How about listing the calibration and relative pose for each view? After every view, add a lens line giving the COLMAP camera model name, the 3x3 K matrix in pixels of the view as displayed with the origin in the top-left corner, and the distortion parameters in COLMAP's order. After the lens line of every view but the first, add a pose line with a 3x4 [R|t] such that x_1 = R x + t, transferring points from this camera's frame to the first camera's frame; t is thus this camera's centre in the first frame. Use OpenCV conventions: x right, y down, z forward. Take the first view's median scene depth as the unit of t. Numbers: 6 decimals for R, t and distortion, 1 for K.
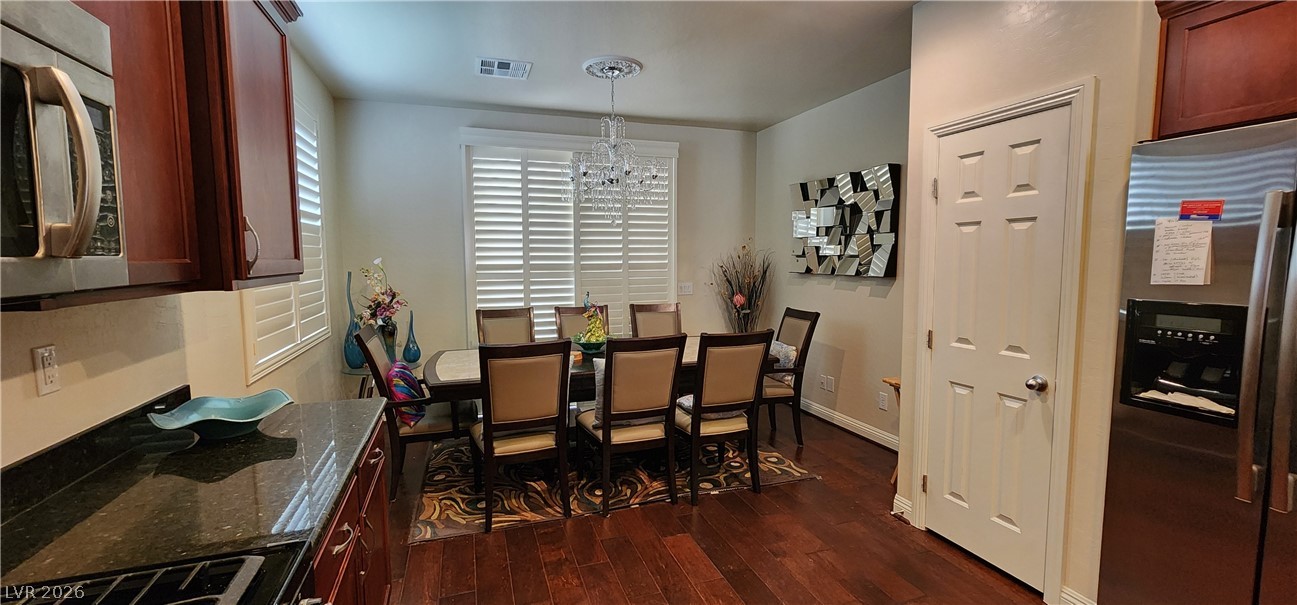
lens RADIAL K [[529.3, 0, 637.8], [0, 529.3, 303.7], [0, 0, 1]] dist [0.001871, 0.000816]
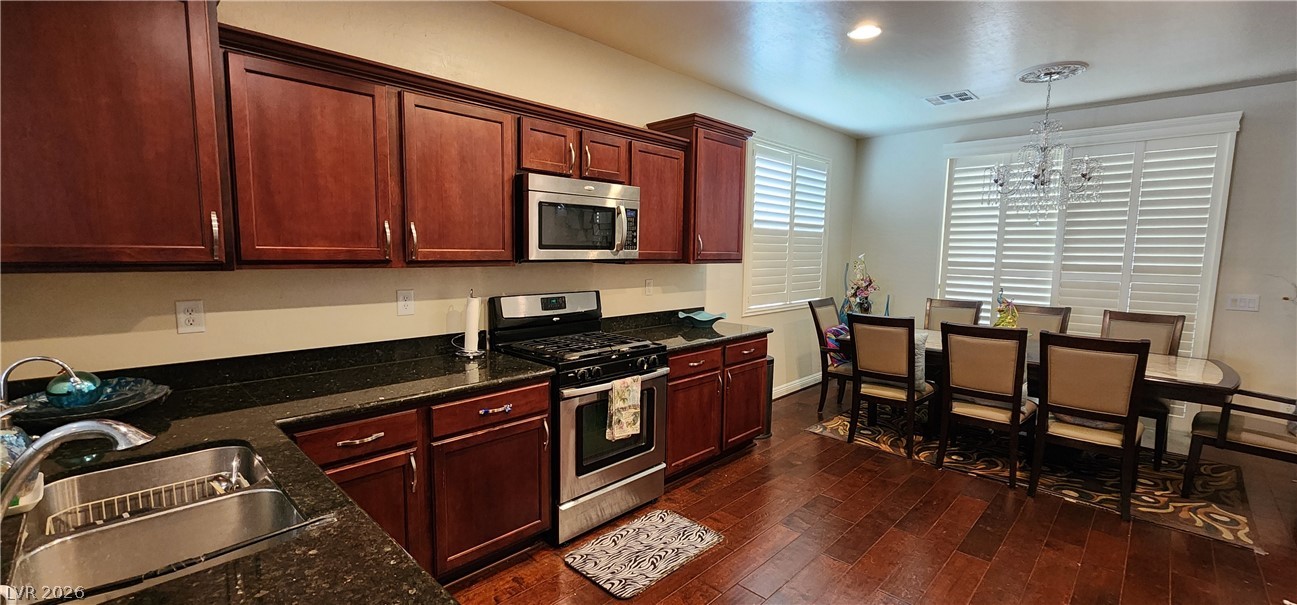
lens RADIAL K [[529.3, 0, 650.5], [0, 529.3, 303.3], [0, 0, 1]] dist [0.001871, 0.000816]
pose [[0.460726, 0.099976, -0.881894, 0.652086], [-0.095198, 0.993470, 0.062891, 0.010132], [0.882422, 0.054979, 0.467234, -0.168173]]
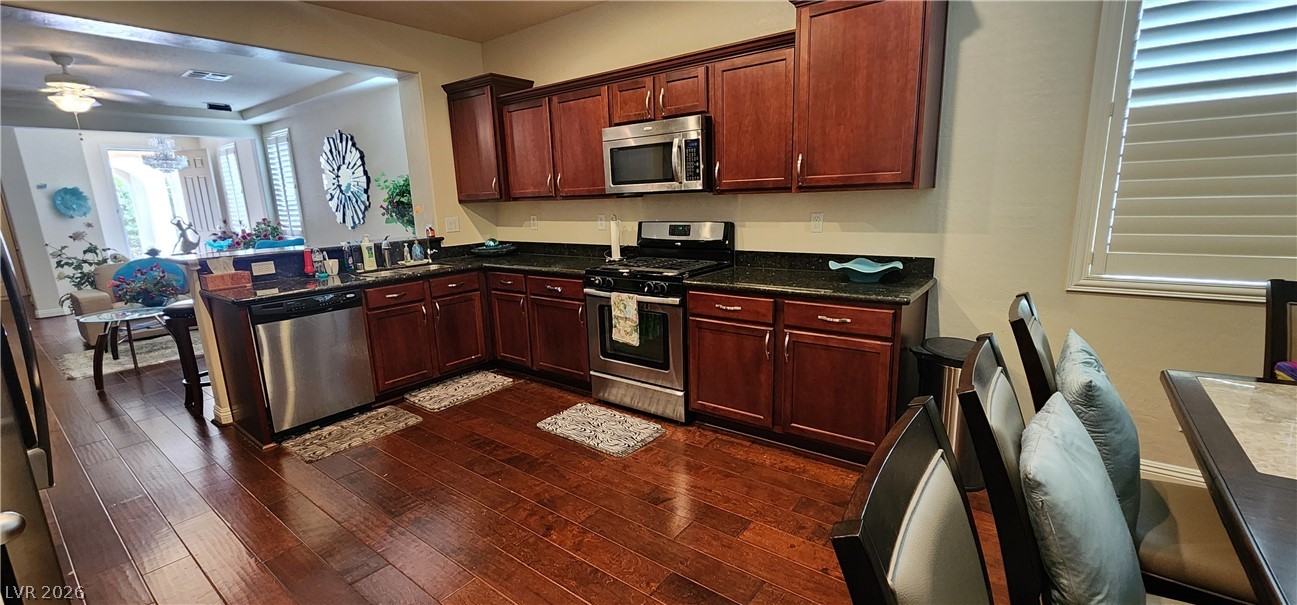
lens RADIAL K [[529.3, 0, 647.6], [0, 529.3, 301.3], [0, 0, 1]] dist [0.001871, 0.000816]
pose [[-0.831030, 0.140700, -0.538139, 0.391628], [-0.012721, 0.962418, 0.271276, -0.076374], [0.556083, 0.232284, -0.798008, 1.090229]]
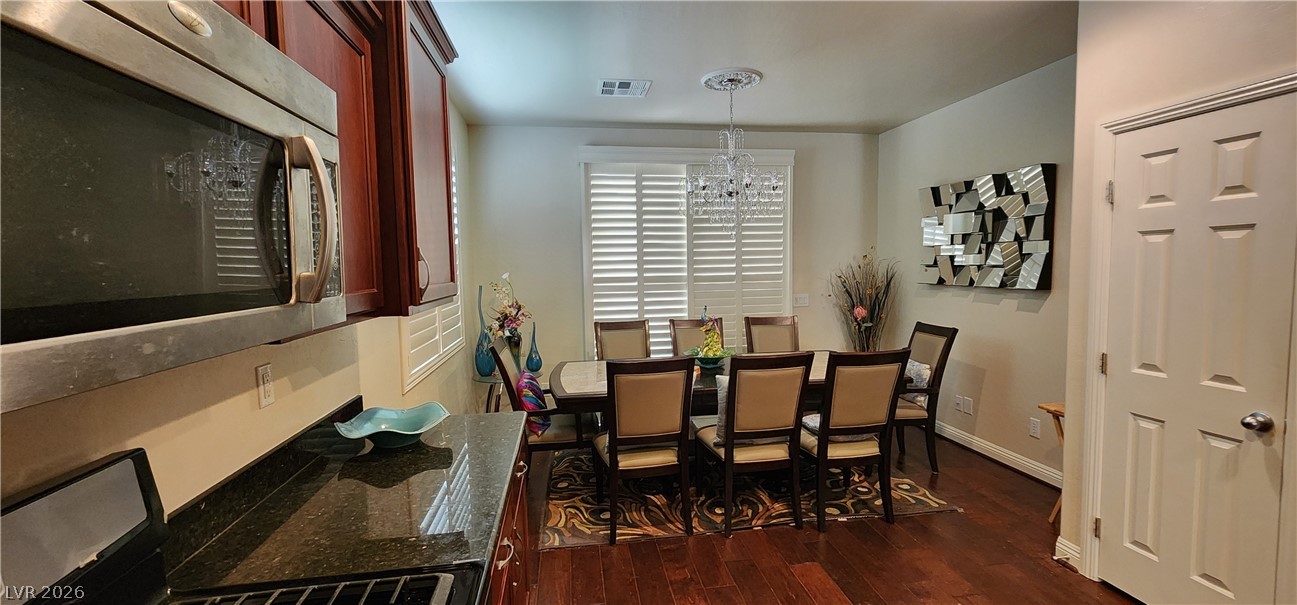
lens RADIAL K [[529.3, 0, 646.2], [0, 529.3, 304.1], [0, 0, 1]] dist [0.001871, 0.000816]
pose [[0.985418, 0.001802, -0.170142, -0.042908], [-0.003707, 0.999934, -0.010878, -0.017529], [0.170112, 0.011350, 0.985359, 0.002608]]
